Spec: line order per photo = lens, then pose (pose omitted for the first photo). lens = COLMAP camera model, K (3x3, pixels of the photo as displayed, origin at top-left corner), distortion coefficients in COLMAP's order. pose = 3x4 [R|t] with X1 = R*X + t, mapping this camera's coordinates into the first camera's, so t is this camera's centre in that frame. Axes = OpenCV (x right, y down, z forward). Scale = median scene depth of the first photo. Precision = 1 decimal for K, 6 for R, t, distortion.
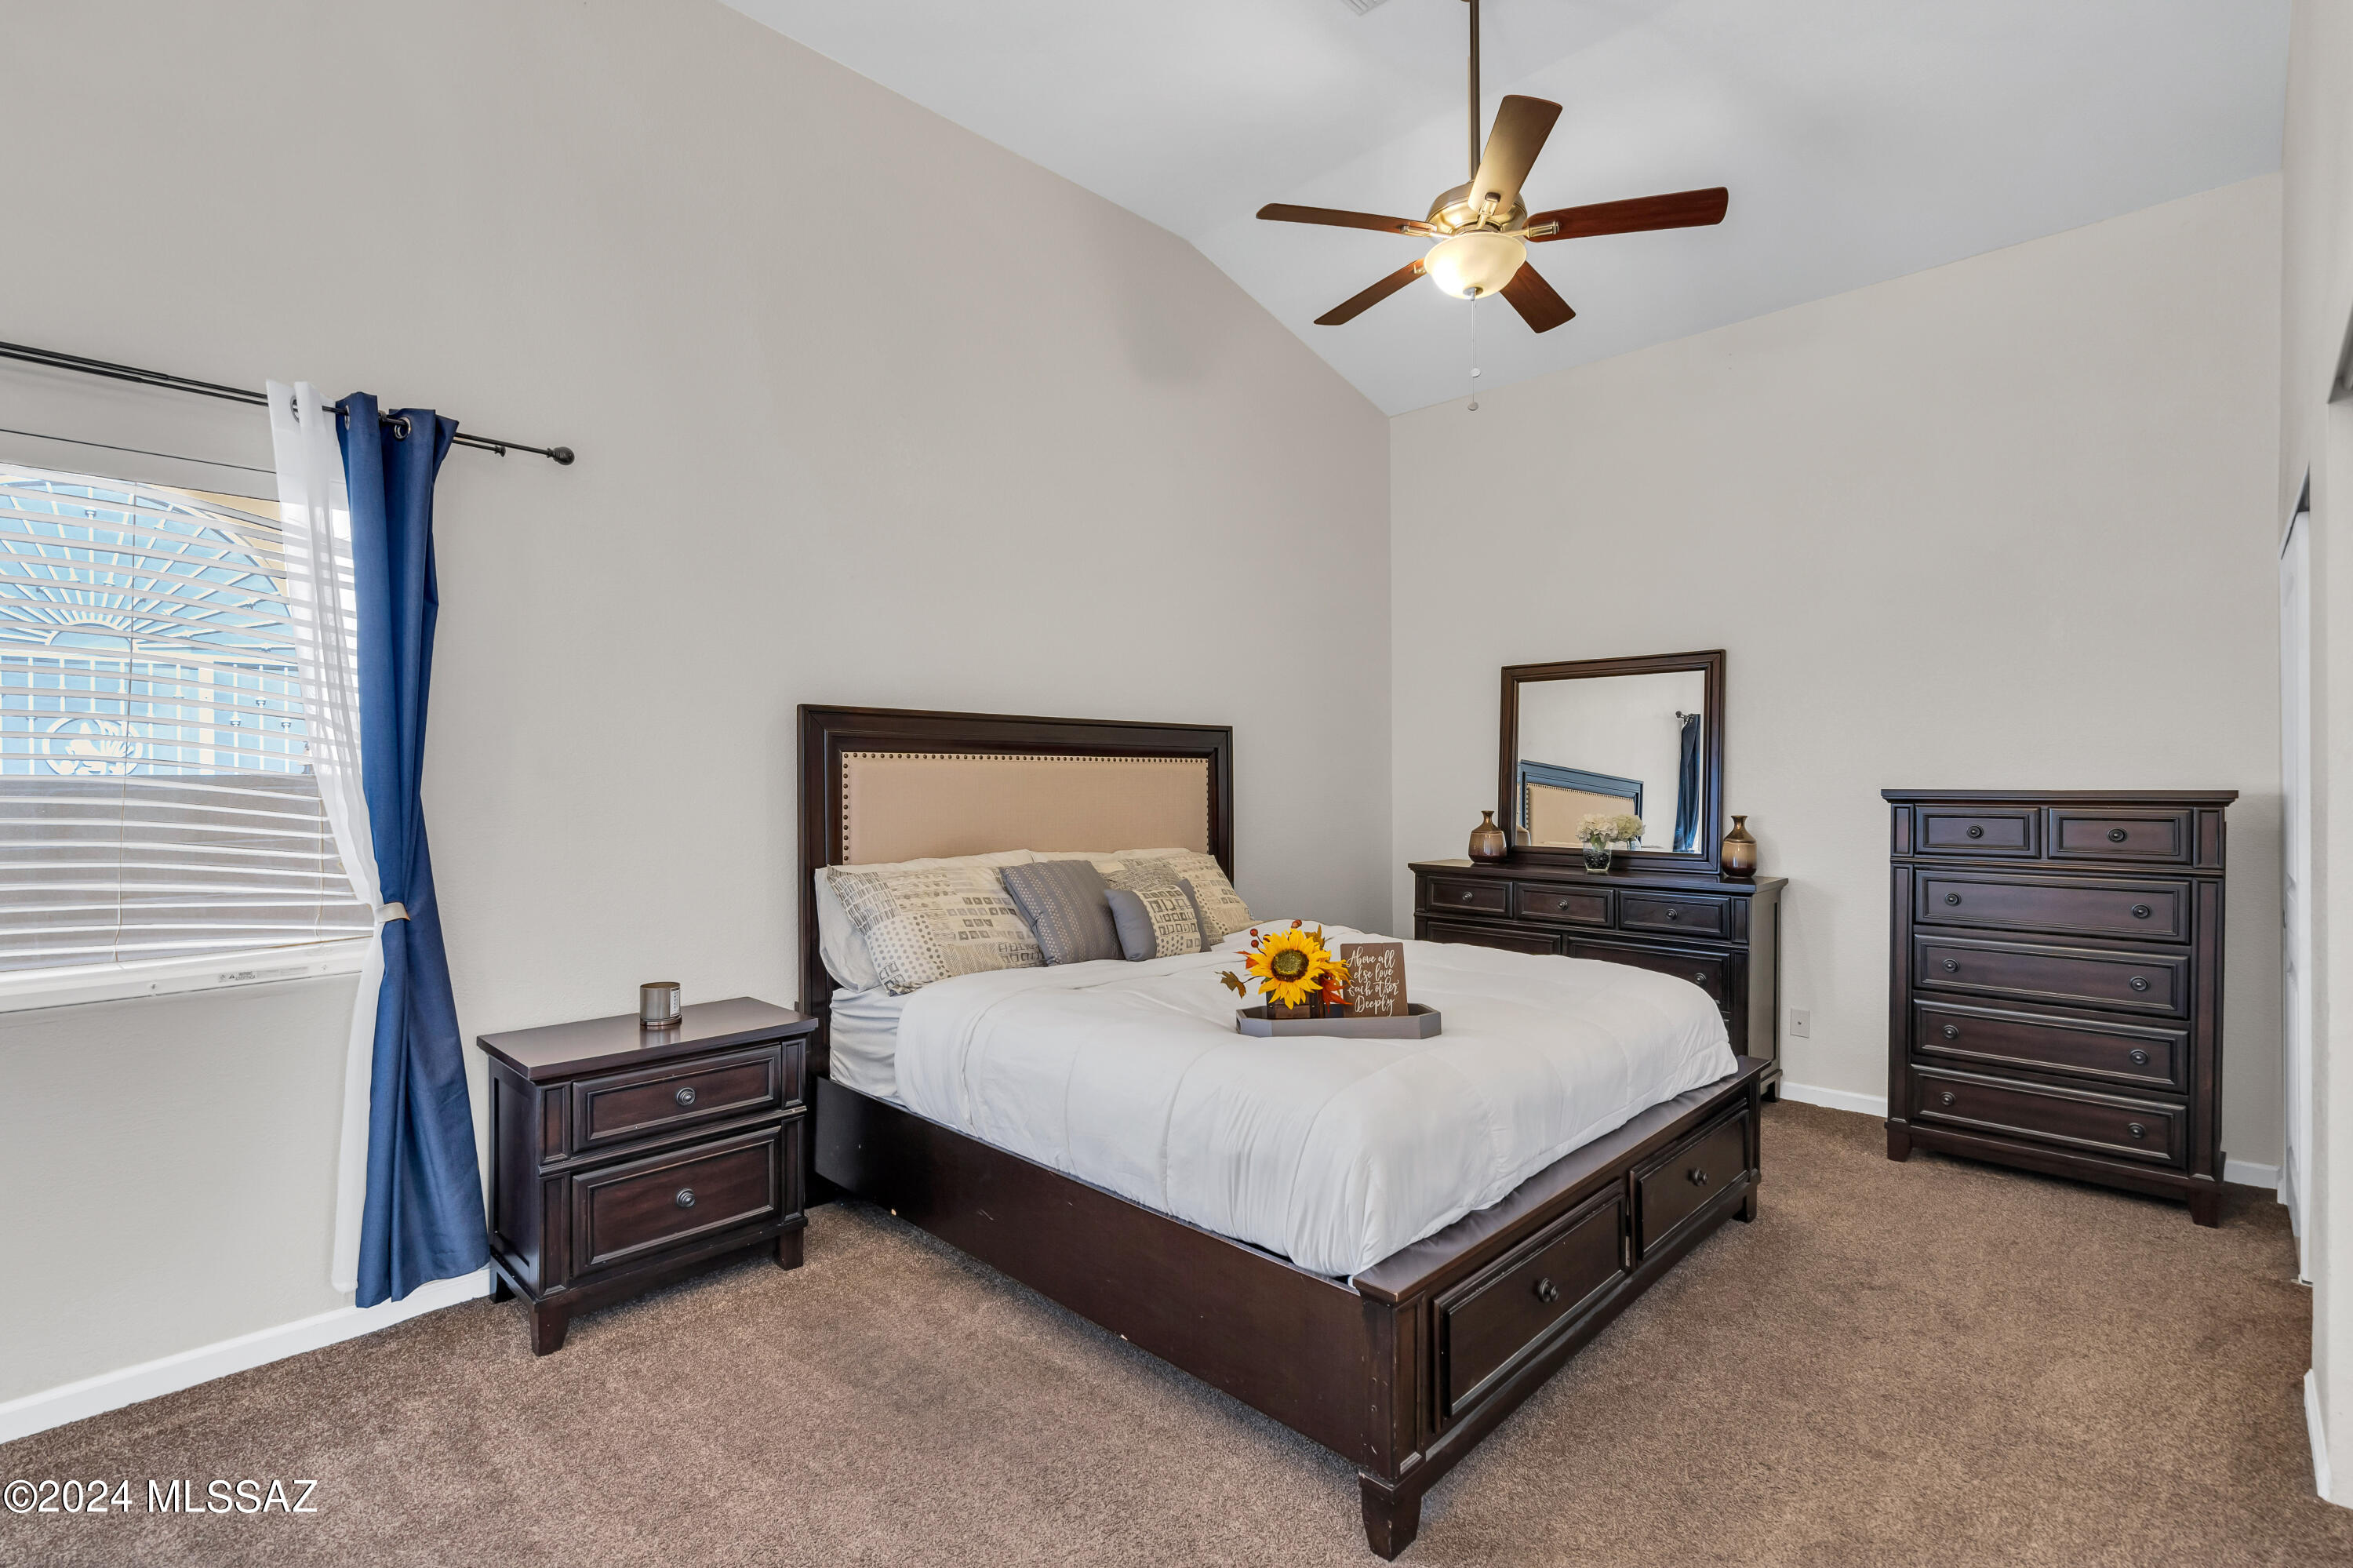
lens RADIAL K [[1087.8, 0, 1171.6], [0, 1087.8, 782.6], [0, 0, 1]] dist [-0.004901, 0.000030]
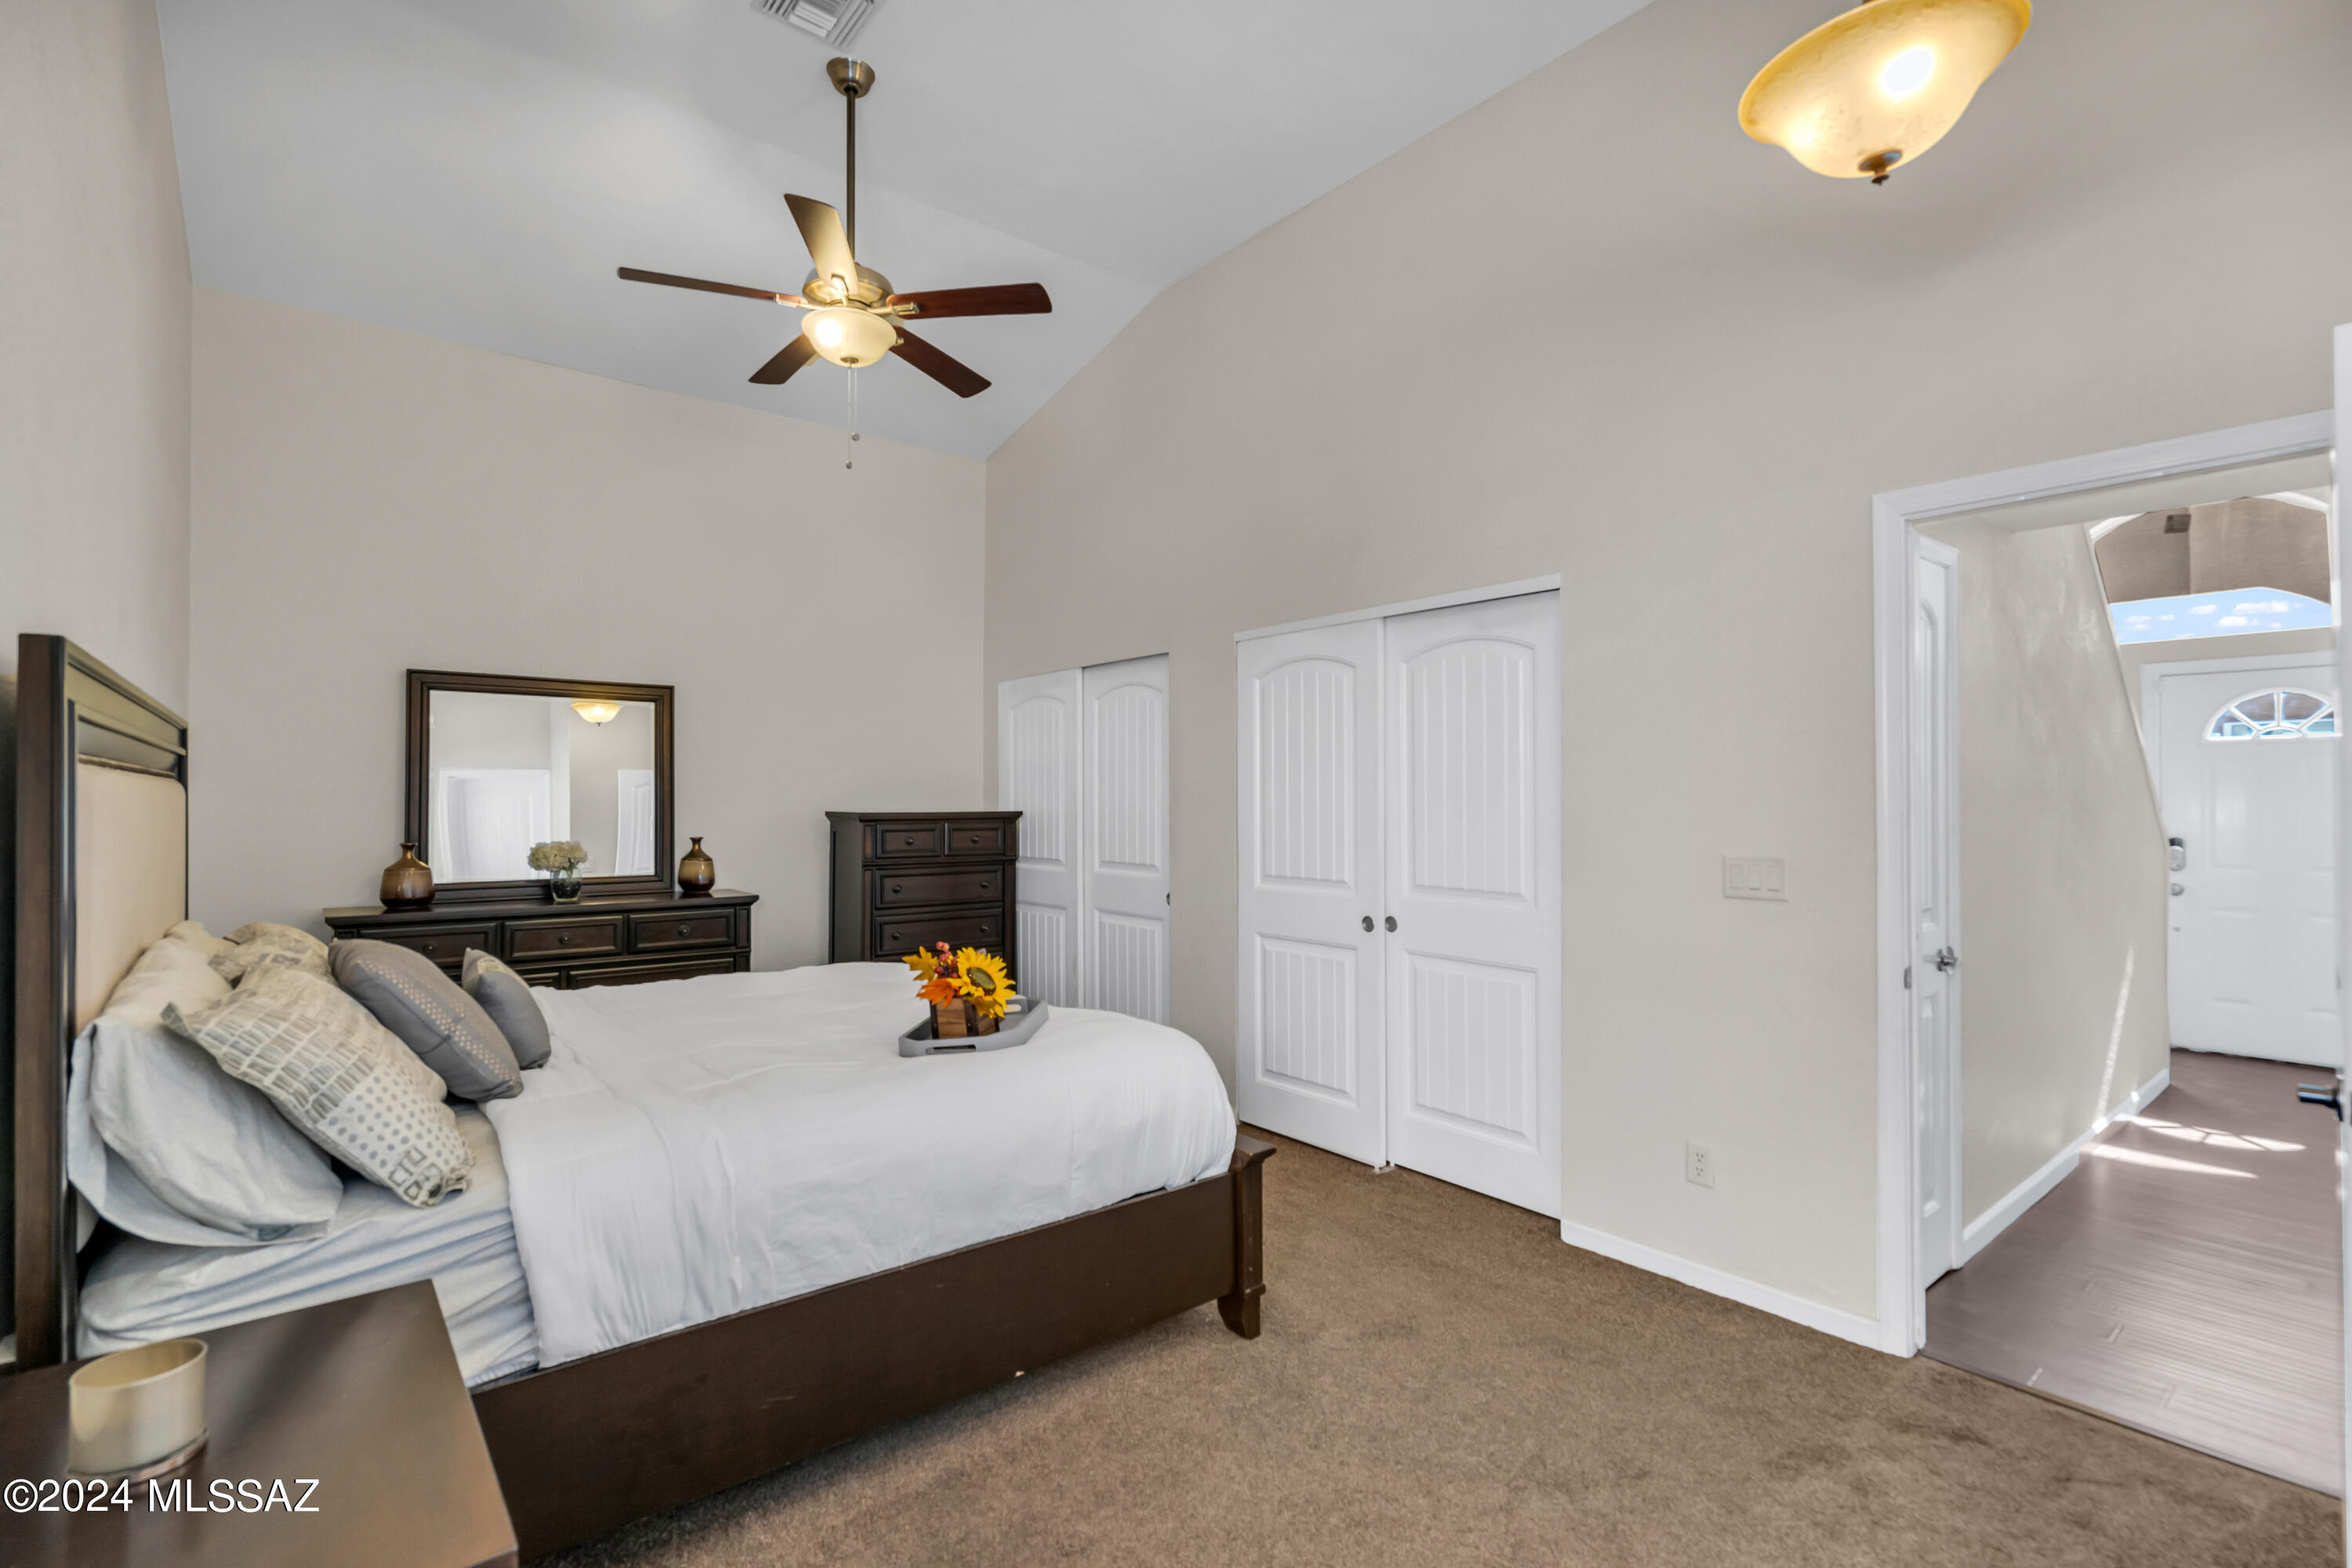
lens RADIAL K [[1087.3, 0, 1173.0], [0, 1087.3, 791.7], [0, 0, 1]] dist [-0.004901, 0.000030]
pose [[0.076698, 0.011612, 0.996987, -0.769475], [0.001488, 0.999930, -0.011761, -0.003611], [-0.997053, 0.002385, 0.076675, 0.589588]]
